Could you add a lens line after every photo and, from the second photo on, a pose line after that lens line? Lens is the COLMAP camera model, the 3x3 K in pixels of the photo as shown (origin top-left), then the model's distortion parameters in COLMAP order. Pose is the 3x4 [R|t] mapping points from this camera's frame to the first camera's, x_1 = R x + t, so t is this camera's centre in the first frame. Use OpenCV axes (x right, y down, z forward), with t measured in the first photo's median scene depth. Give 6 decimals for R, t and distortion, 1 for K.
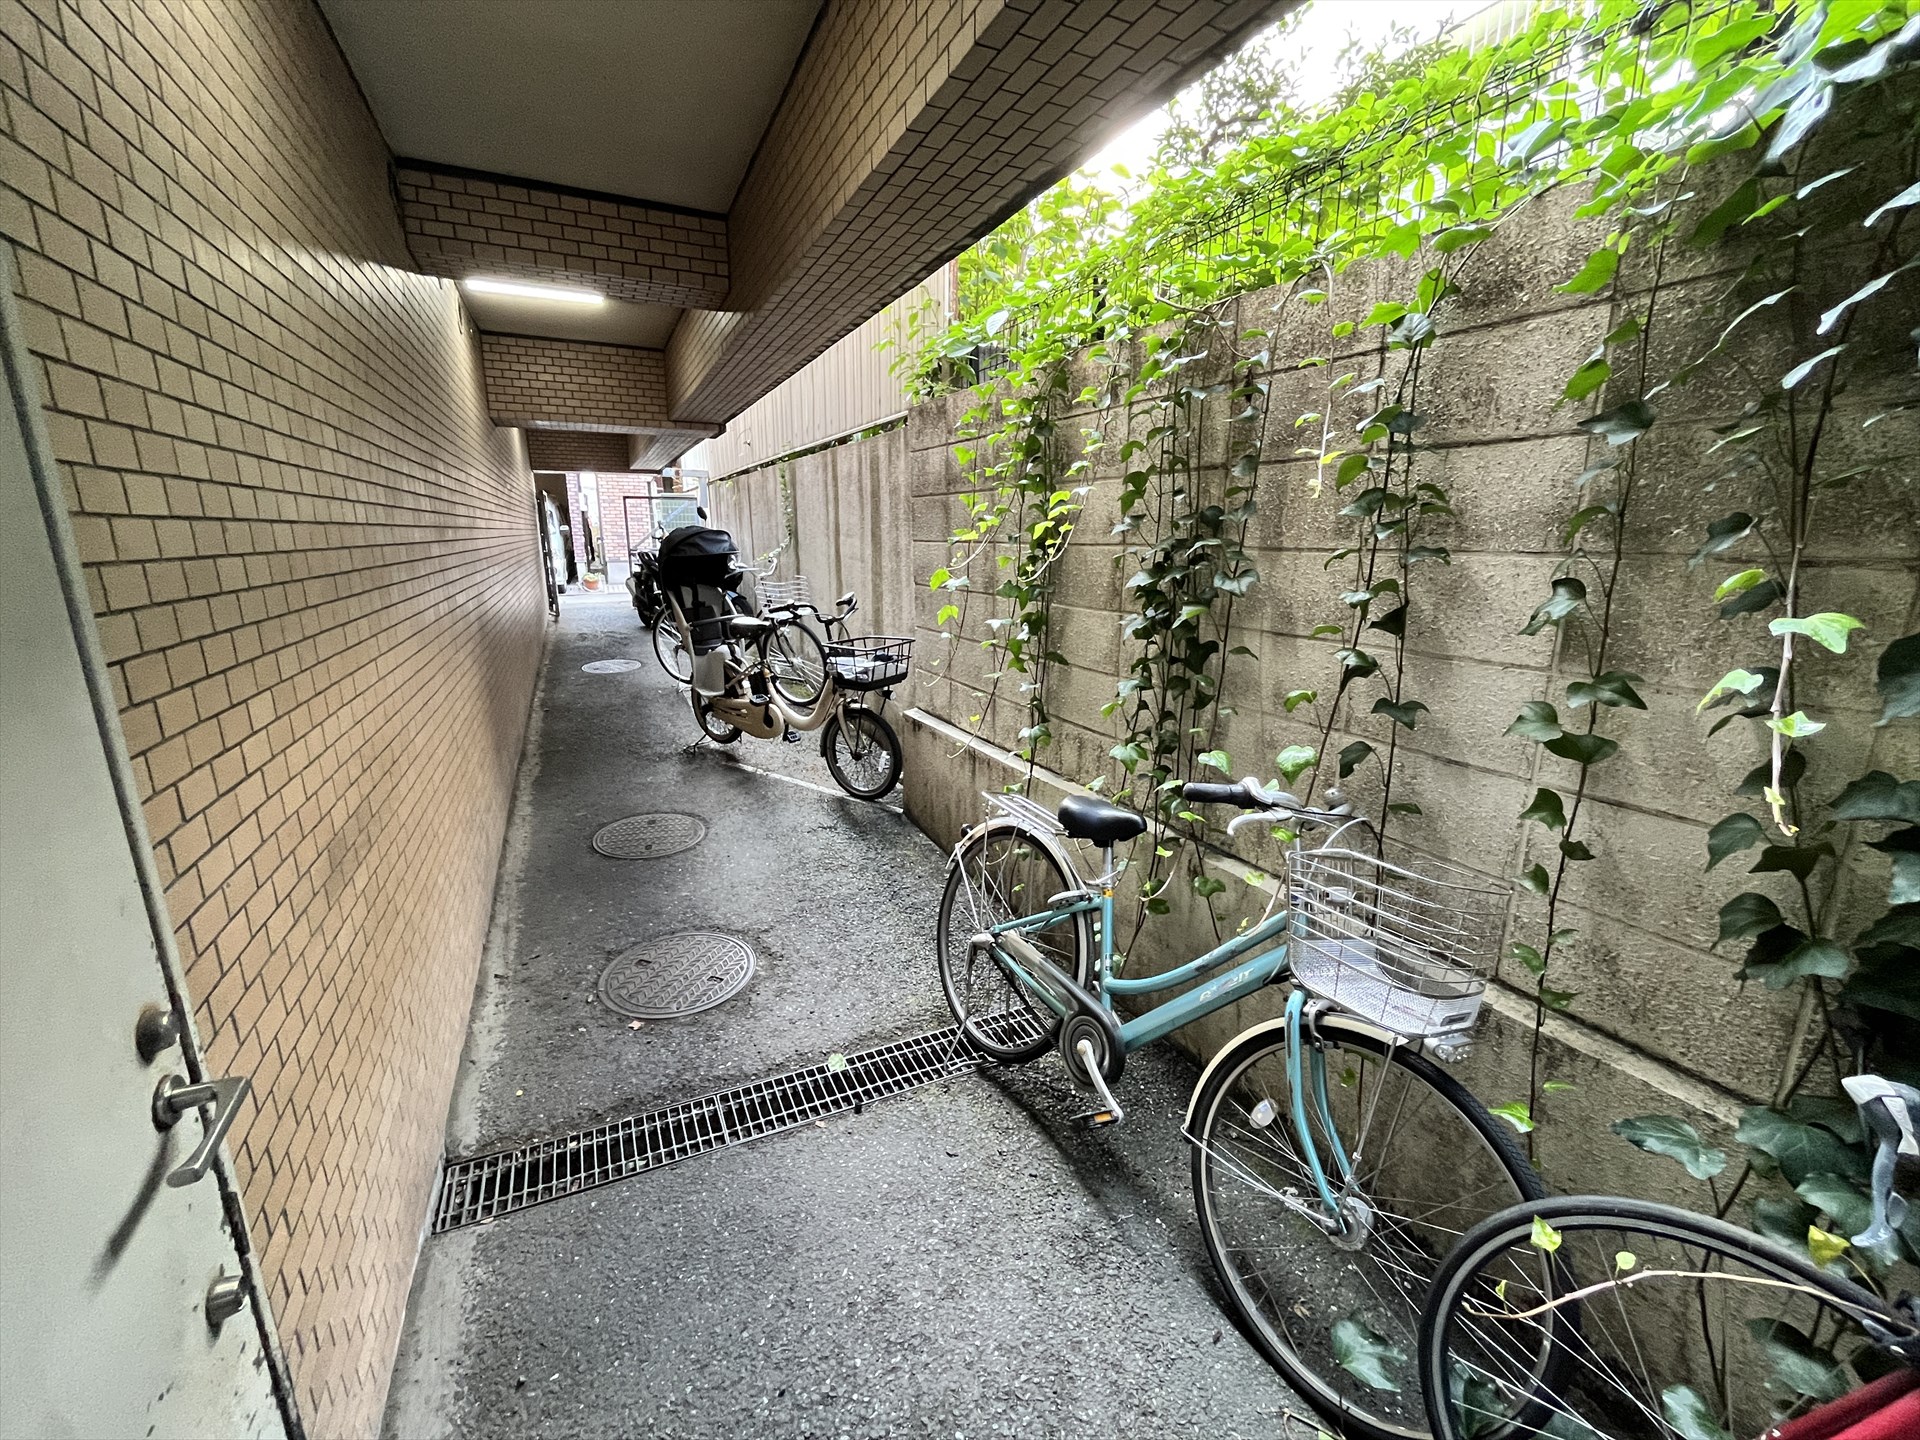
lens RADIAL K [[783.7, 0, 959.1], [0, 783.7, 716.9], [0, 0, 1]] dist [-0.001730, -0.000288]
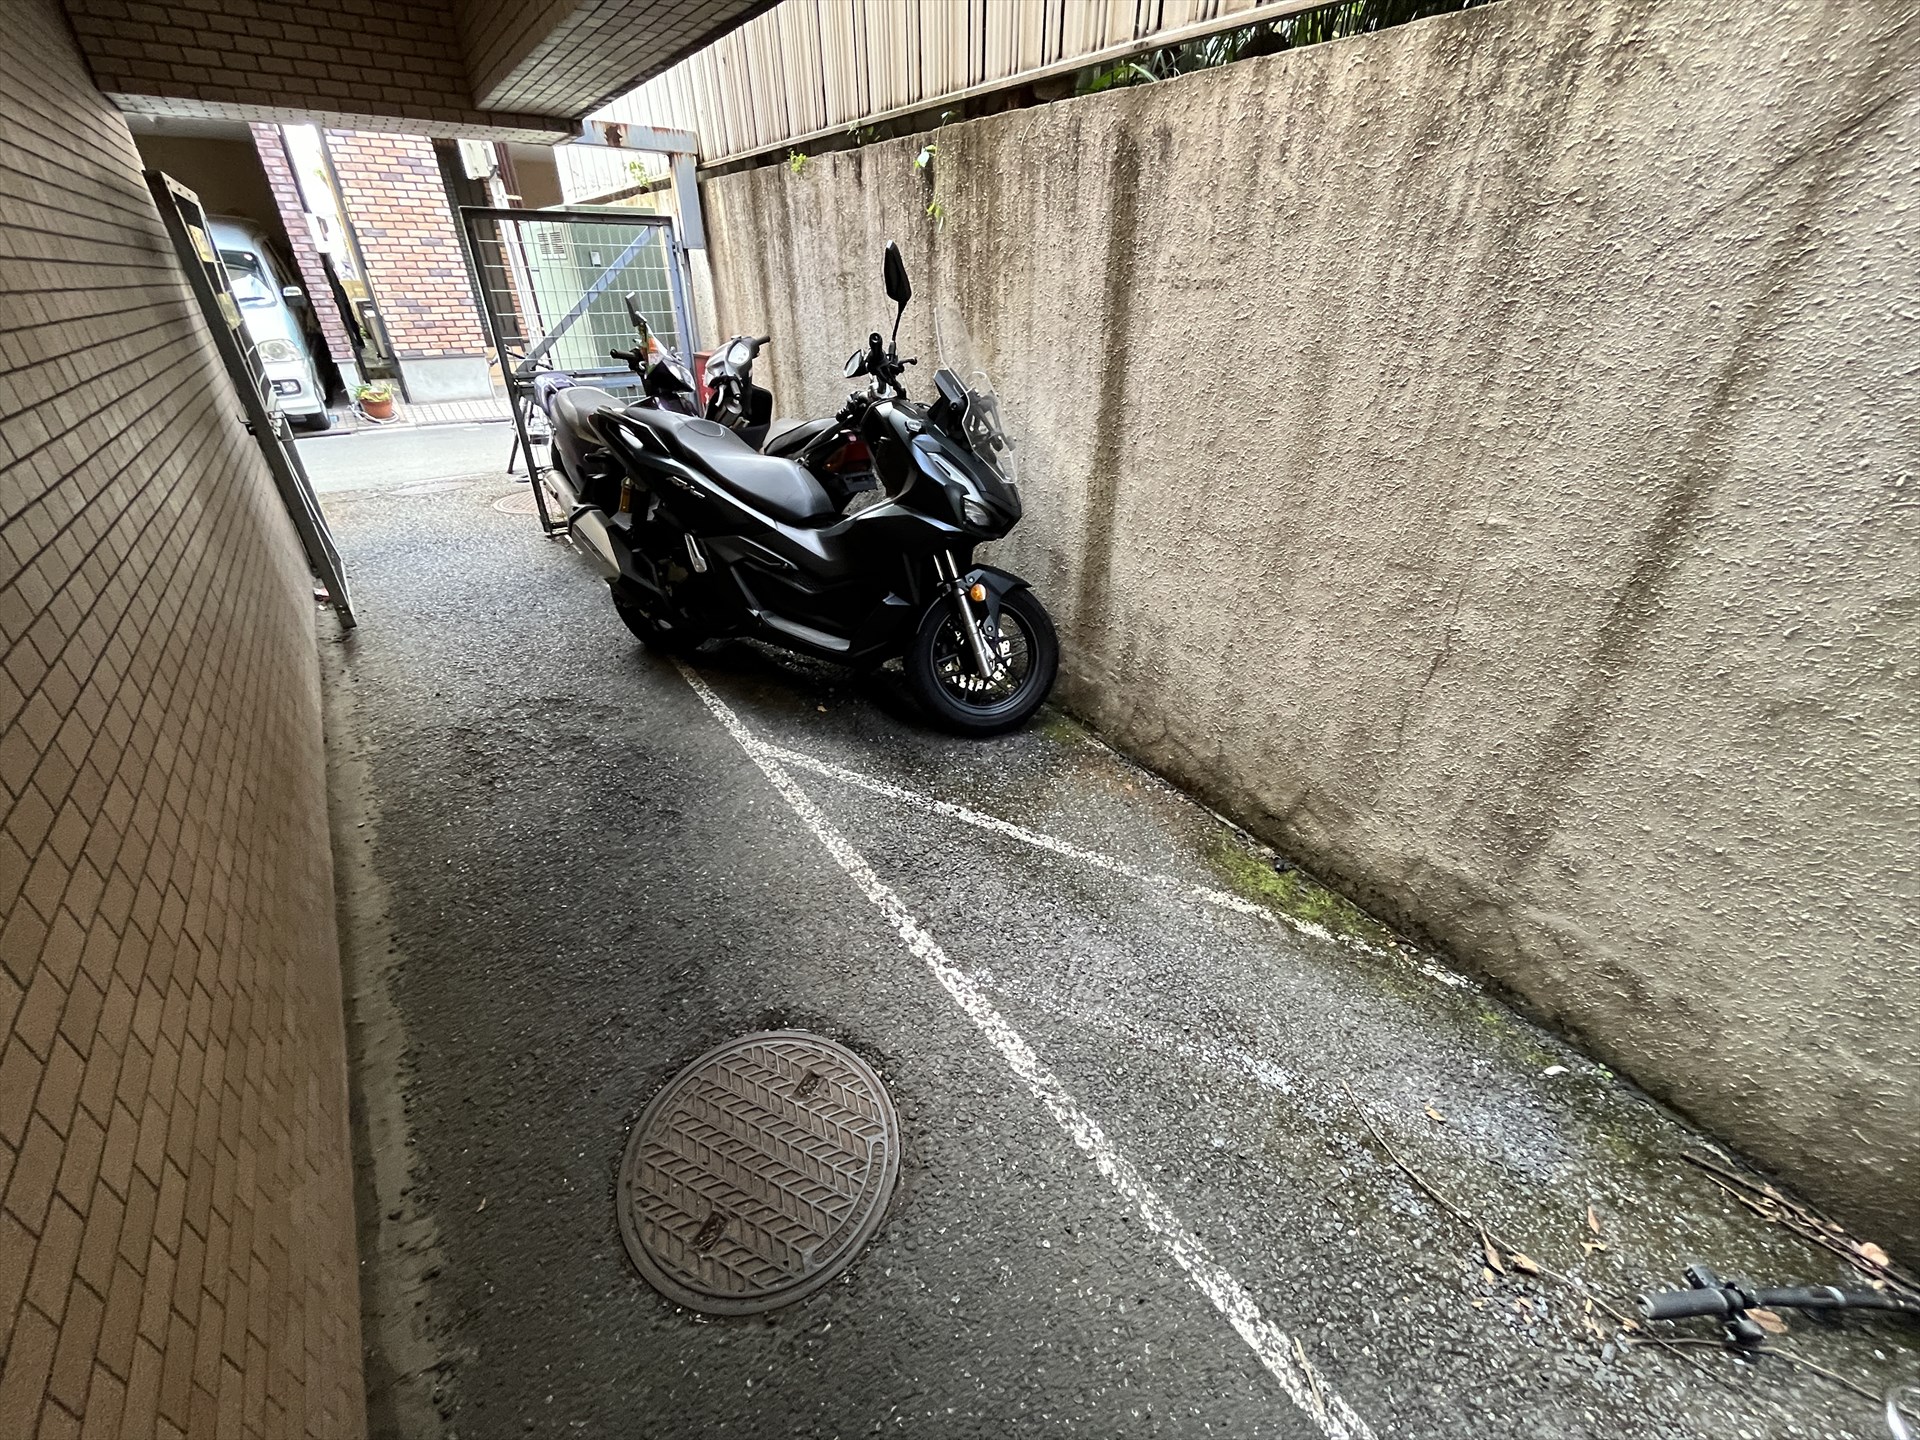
lens RADIAL K [[783.7, 0, 959.1], [0, 783.7, 716.9], [0, 0, 1]] dist [-0.001730, -0.000288]
pose [[0.983682, -0.088357, 0.156725, -0.190752], [0.041982, 0.959779, 0.277599, -0.102857], [-0.174949, -0.266489, 0.947827, 0.386943]]
